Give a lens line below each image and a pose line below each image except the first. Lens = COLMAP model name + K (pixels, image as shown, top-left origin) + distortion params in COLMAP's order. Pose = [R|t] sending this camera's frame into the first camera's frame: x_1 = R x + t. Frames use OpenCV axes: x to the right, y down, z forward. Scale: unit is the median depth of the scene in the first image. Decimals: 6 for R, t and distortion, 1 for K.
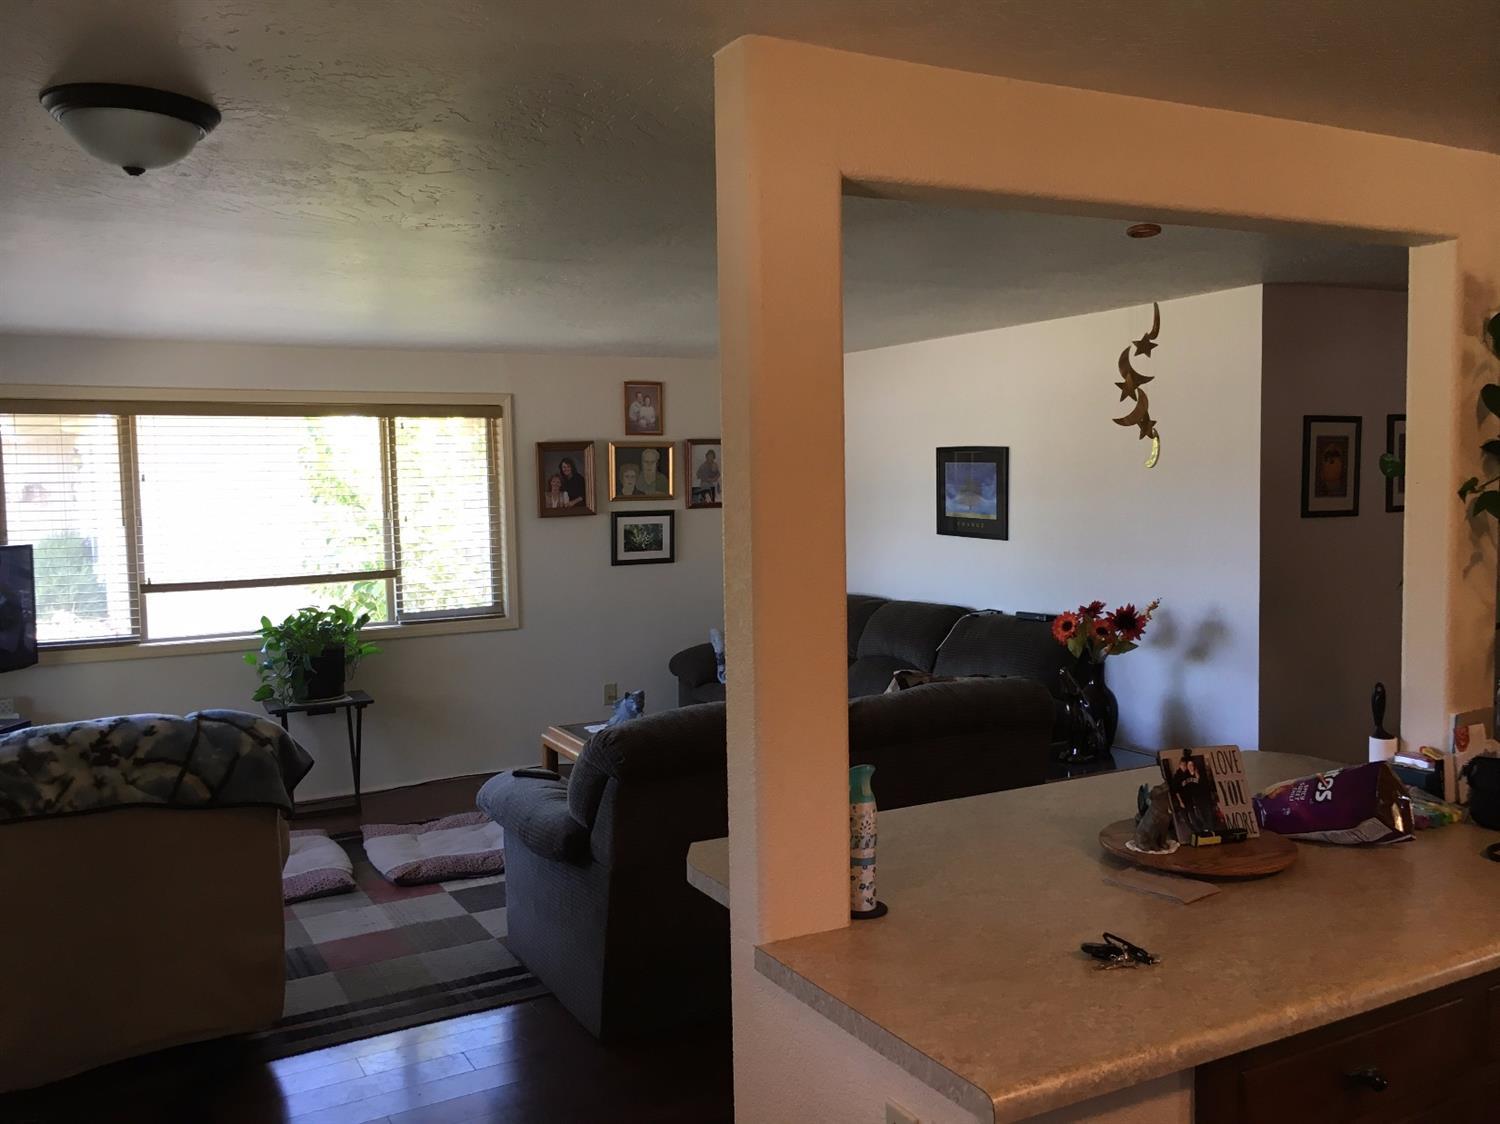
lens RADIAL K [[1265.0, 0, 748.6], [0, 1265.0, 564.7], [0, 0, 1]] dist [0.066854, -0.095935]
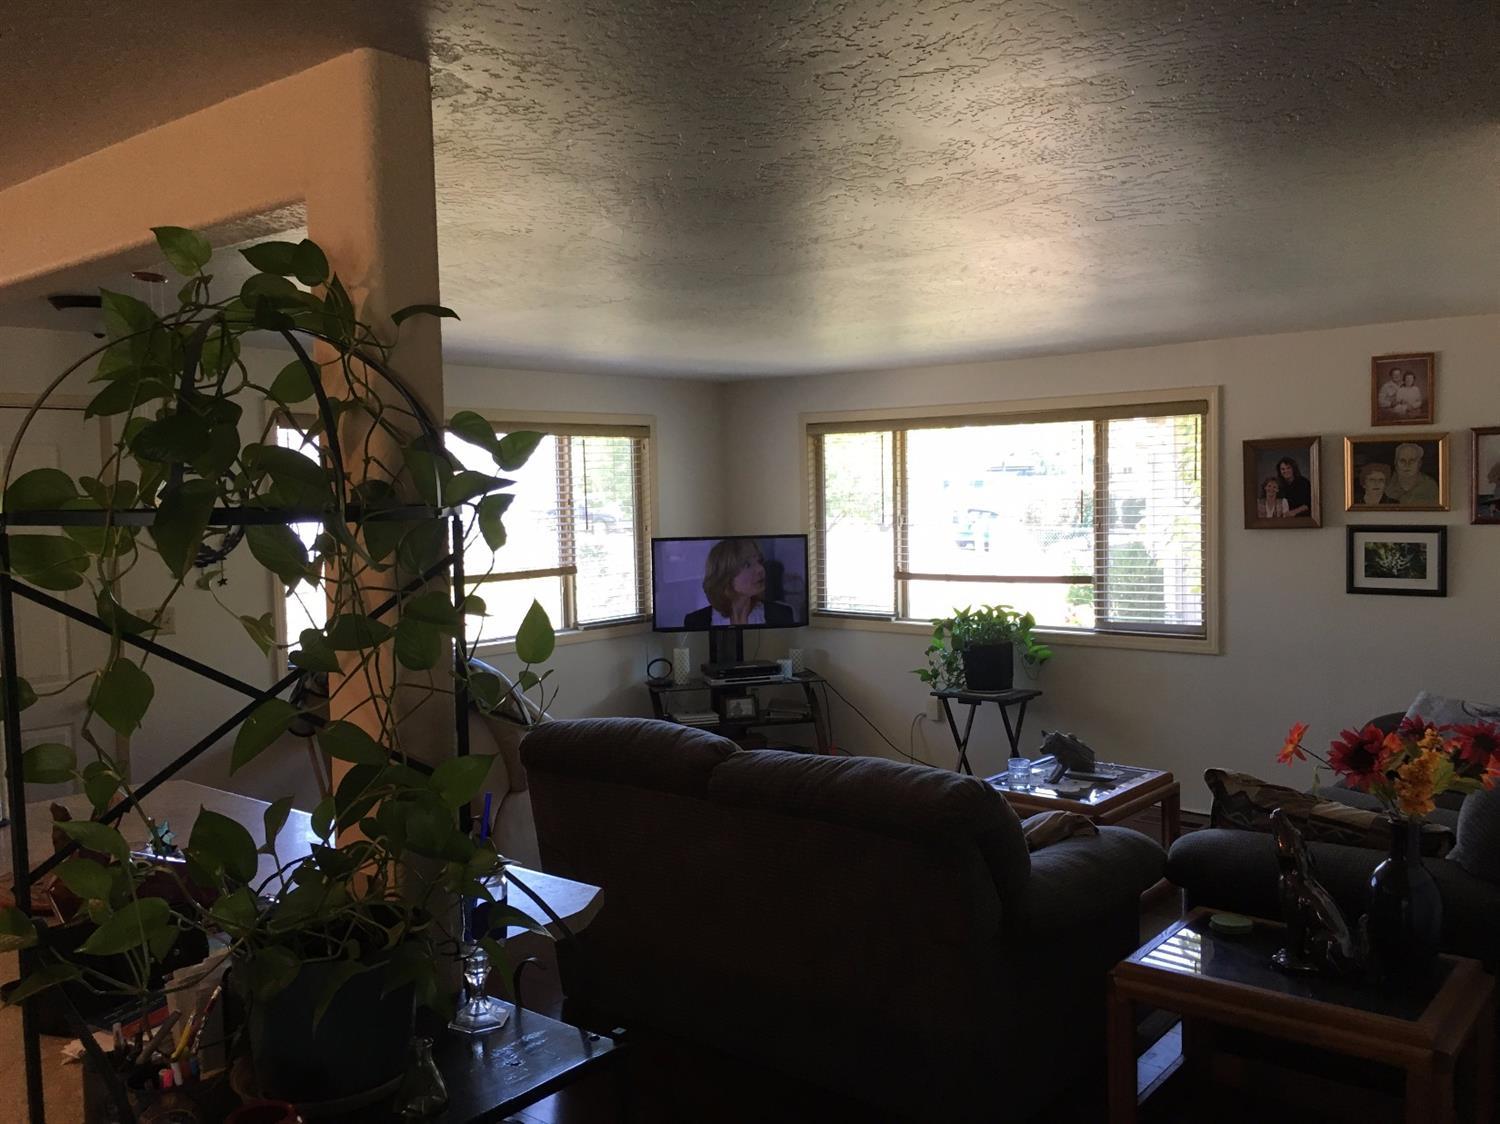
lens RADIAL K [[1265.0, 0, 746.9], [0, 1265.0, 561.1], [0, 0, 1]] dist [0.066854, -0.095935]
pose [[0.387796, 0.063026, -0.919588, 0.481086], [-0.054742, 0.997473, 0.045279, -0.034974], [0.920118, 0.032781, 0.390266, 0.348719]]
